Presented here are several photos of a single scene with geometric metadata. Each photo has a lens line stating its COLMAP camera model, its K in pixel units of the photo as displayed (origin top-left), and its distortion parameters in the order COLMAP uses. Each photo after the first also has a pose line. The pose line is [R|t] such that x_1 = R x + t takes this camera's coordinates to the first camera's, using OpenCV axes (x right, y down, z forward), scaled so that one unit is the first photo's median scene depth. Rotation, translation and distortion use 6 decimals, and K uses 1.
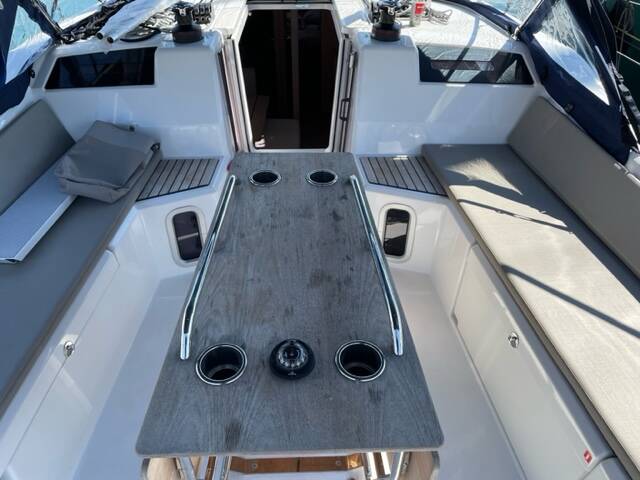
lens RADIAL K [[477.8, 0, 314.6], [0, 477.8, 236.9], [0, 0, 1]] dist [0.075817, -0.098538]
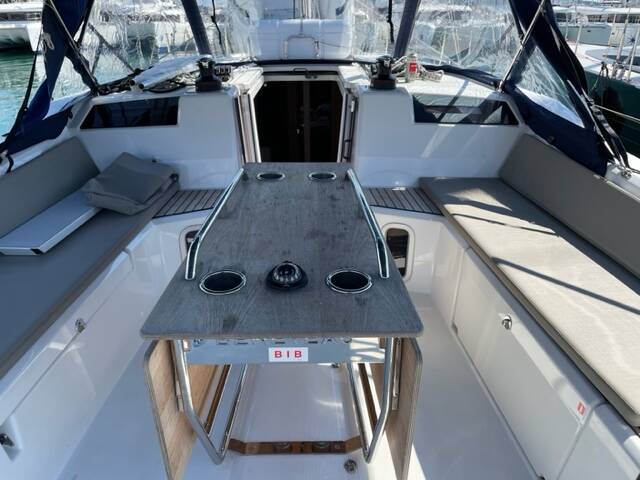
lens RADIAL K [[477.8, 0, 316.4], [0, 477.8, 236.4], [0, 0, 1]] dist [0.075817, -0.098538]
pose [[0.999704, 0.001123, -0.024314, 0.022435], [-0.005987, 0.979590, -0.200915, 0.181757], [0.023592, 0.201001, 0.979307, -0.041983]]
